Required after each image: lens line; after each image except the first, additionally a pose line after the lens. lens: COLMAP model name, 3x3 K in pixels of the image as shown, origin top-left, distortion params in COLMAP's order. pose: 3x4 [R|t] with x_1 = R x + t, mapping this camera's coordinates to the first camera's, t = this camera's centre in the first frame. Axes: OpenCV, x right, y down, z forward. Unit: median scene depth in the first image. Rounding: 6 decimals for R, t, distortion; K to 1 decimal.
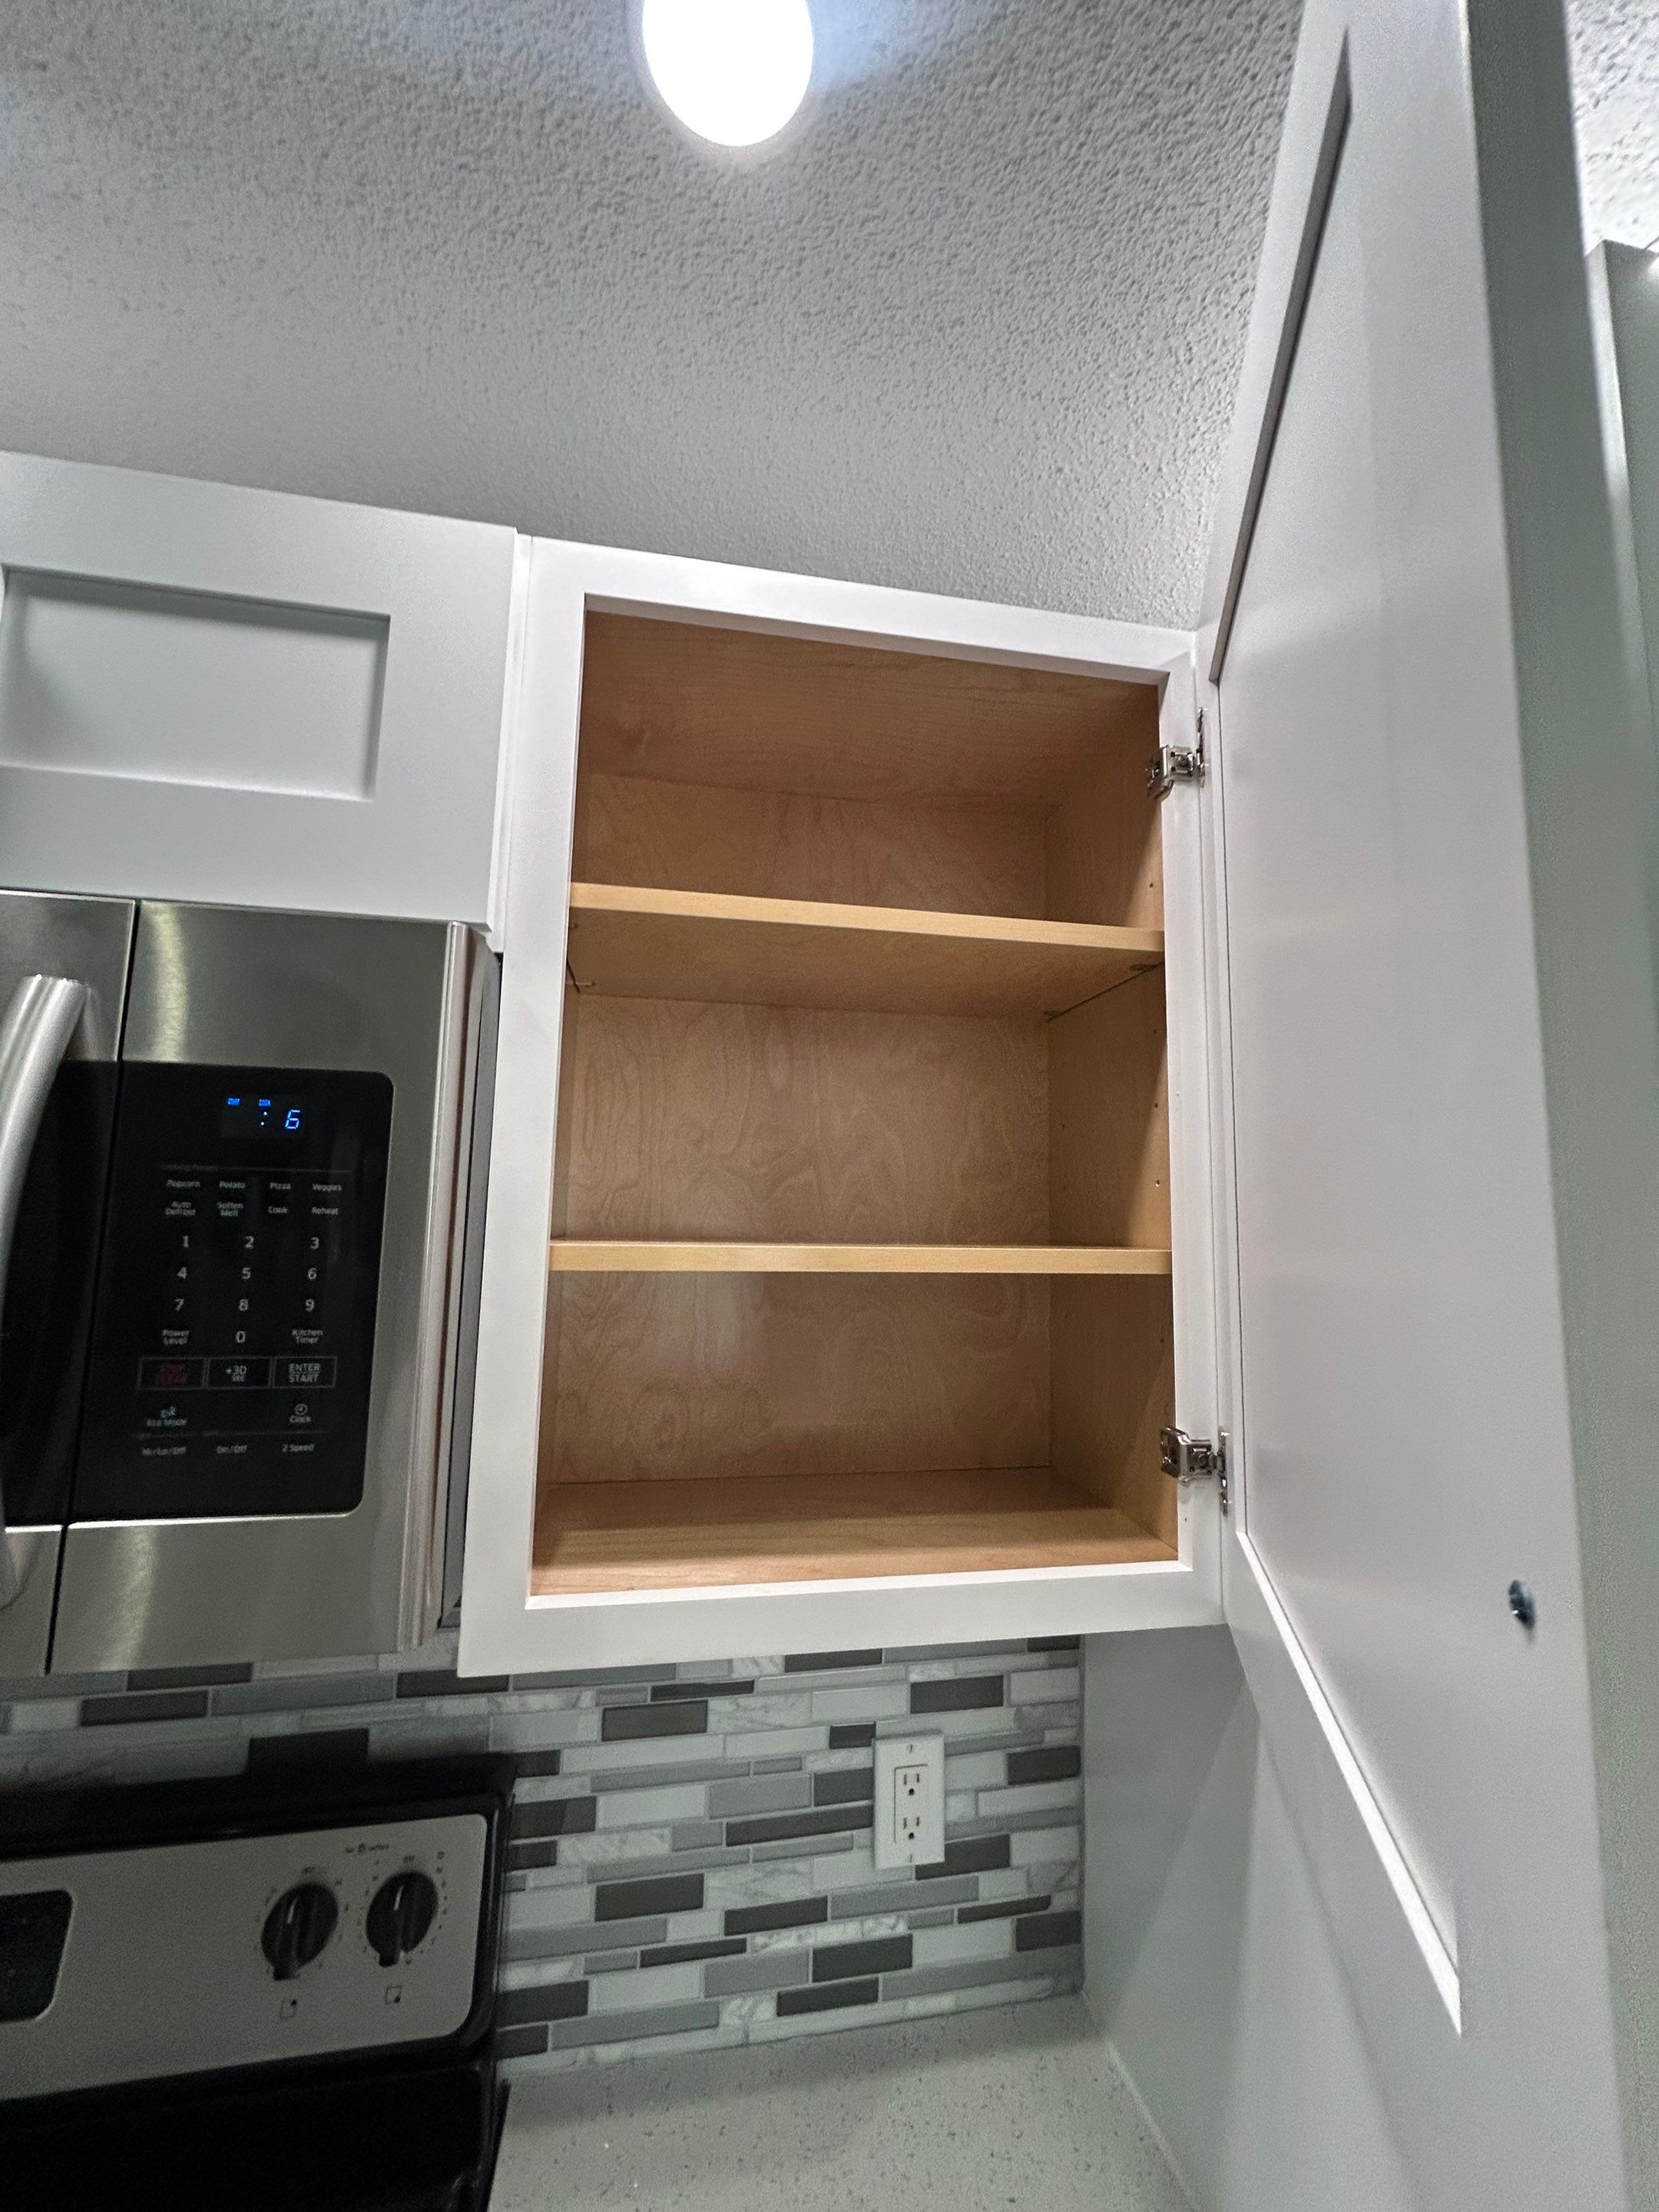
lens RADIAL K [[909.1, 0, 832.7], [0, 909.1, 1105.5], [0, 0, 1]] dist [0.001611, 0.000093]
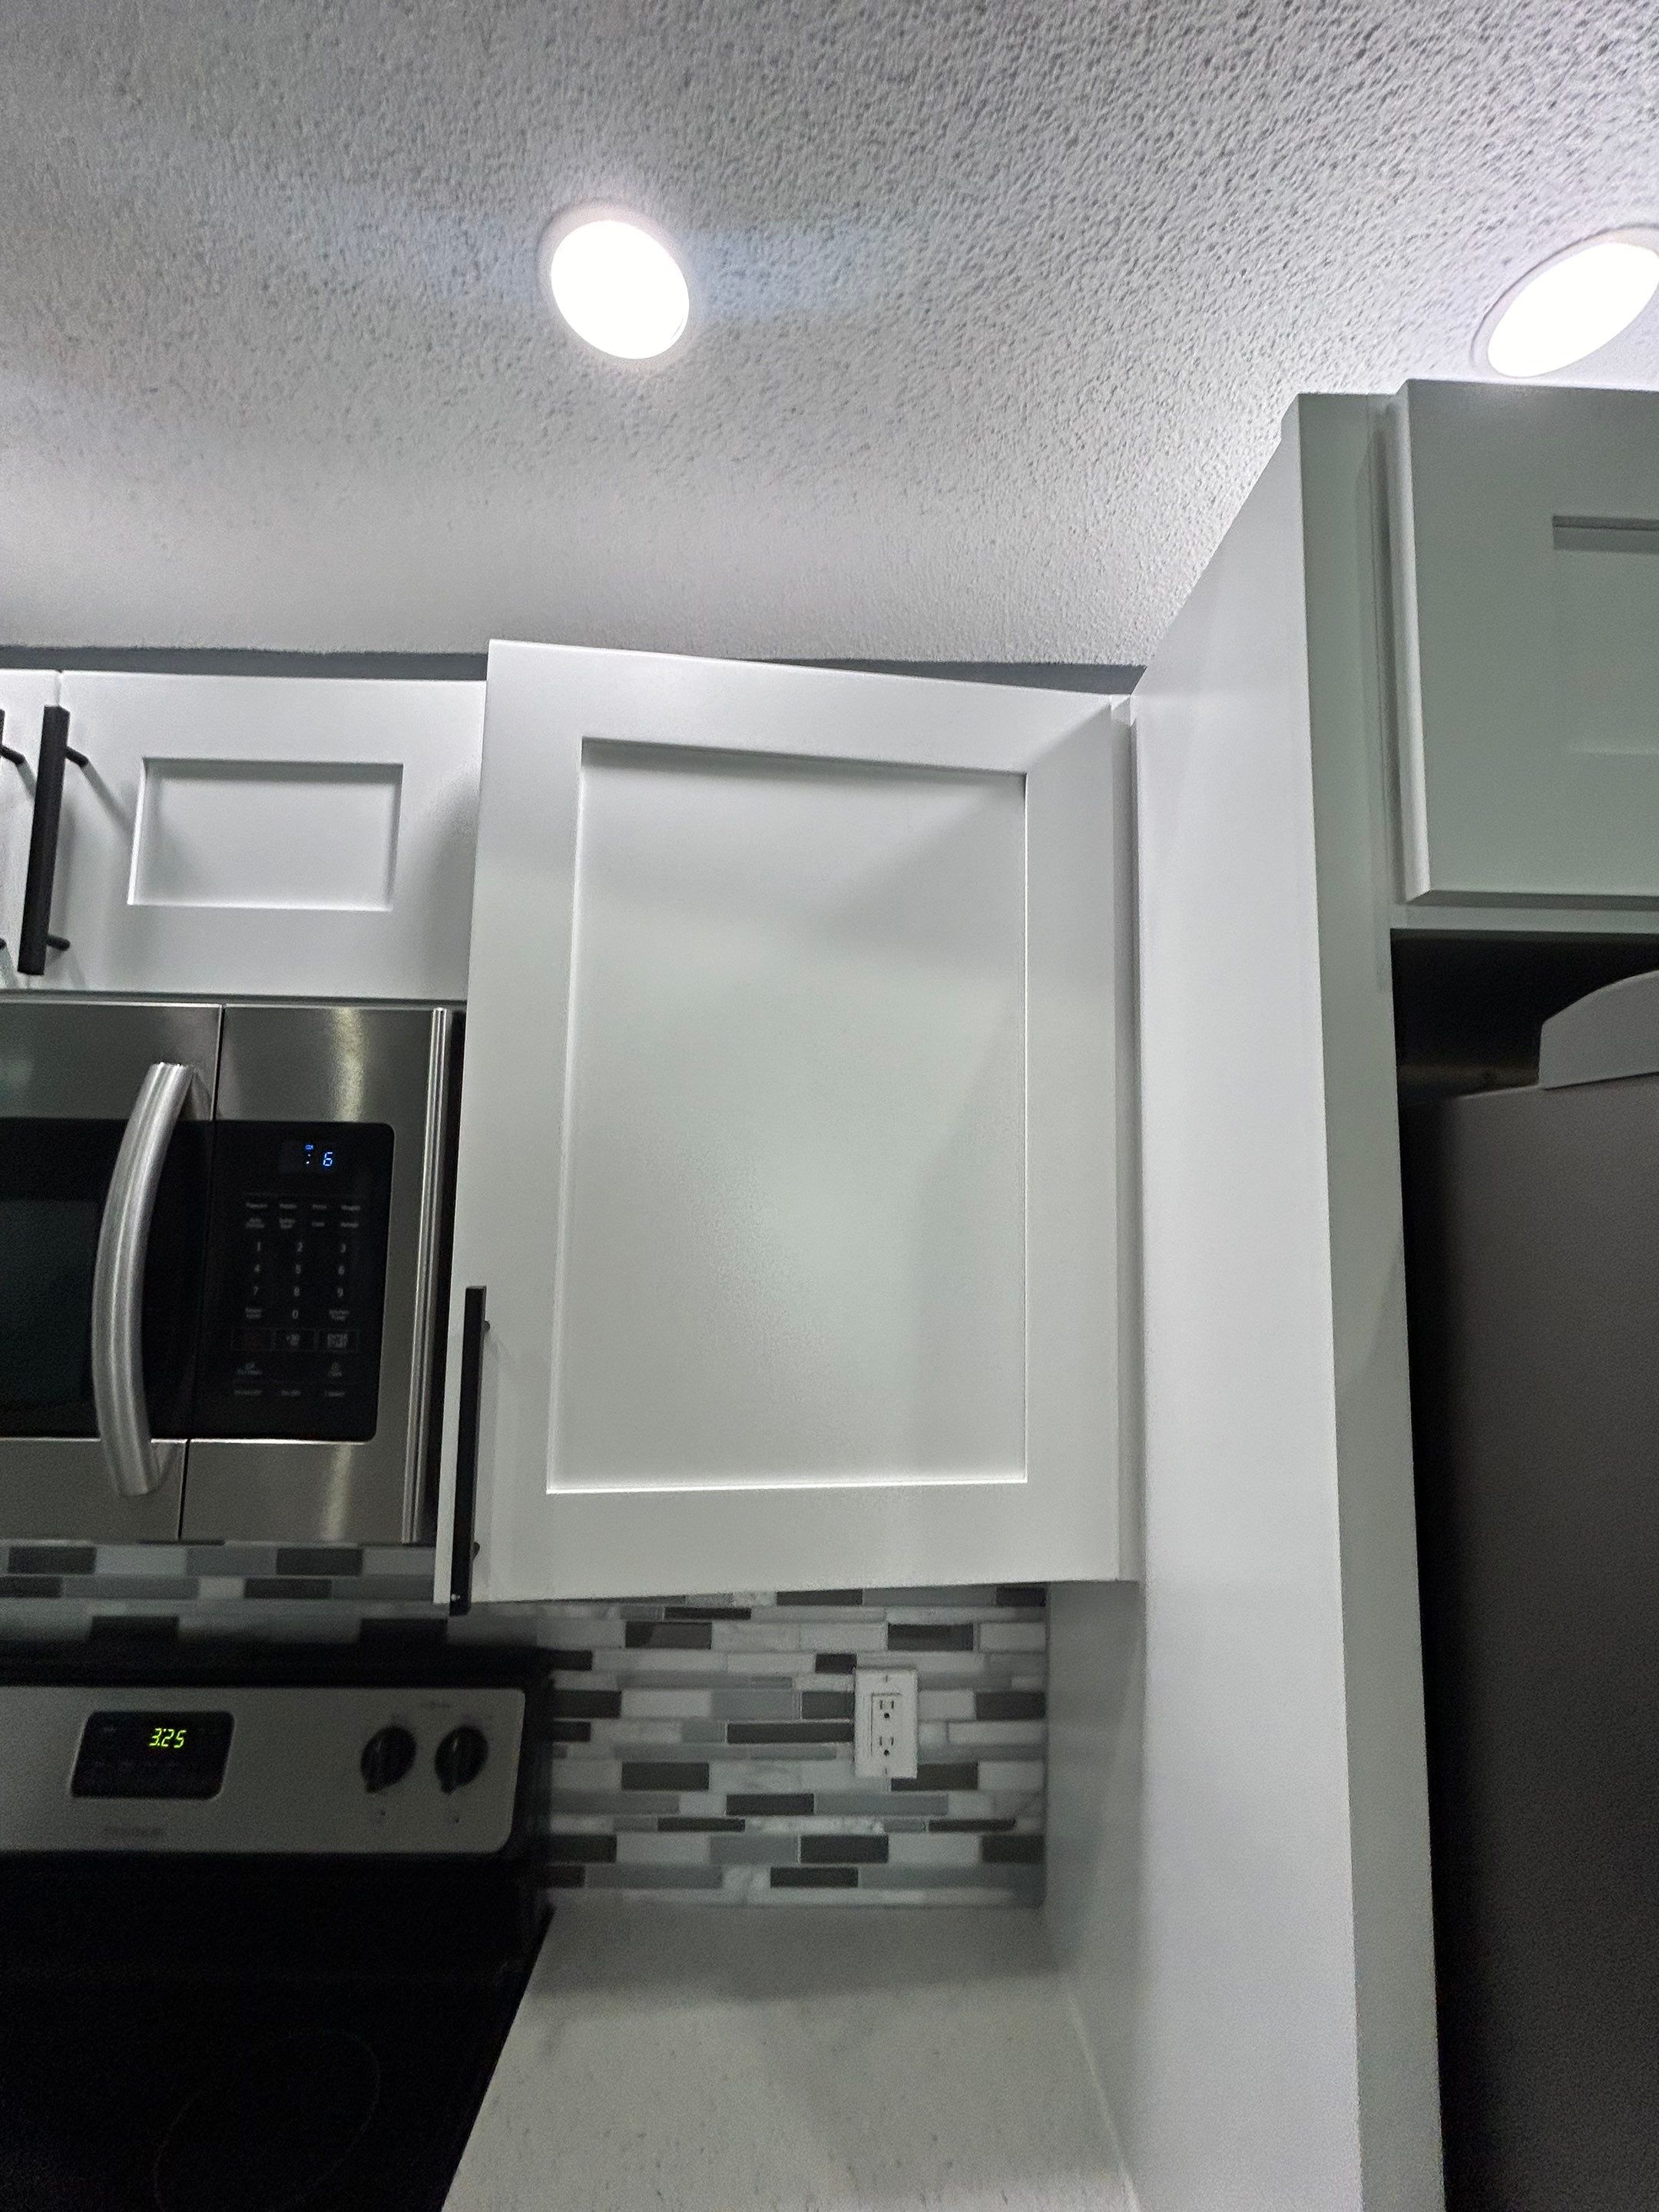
lens RADIAL K [[909.1, 0, 827.3], [0, 909.1, 1108.9], [0, 0, 1]] dist [0.001611, 0.000093]
pose [[0.984980, -0.016038, -0.171920, 0.255970], [0.020310, 0.999526, 0.023118, -0.049790], [0.171468, -0.026263, 0.984840, -0.149599]]
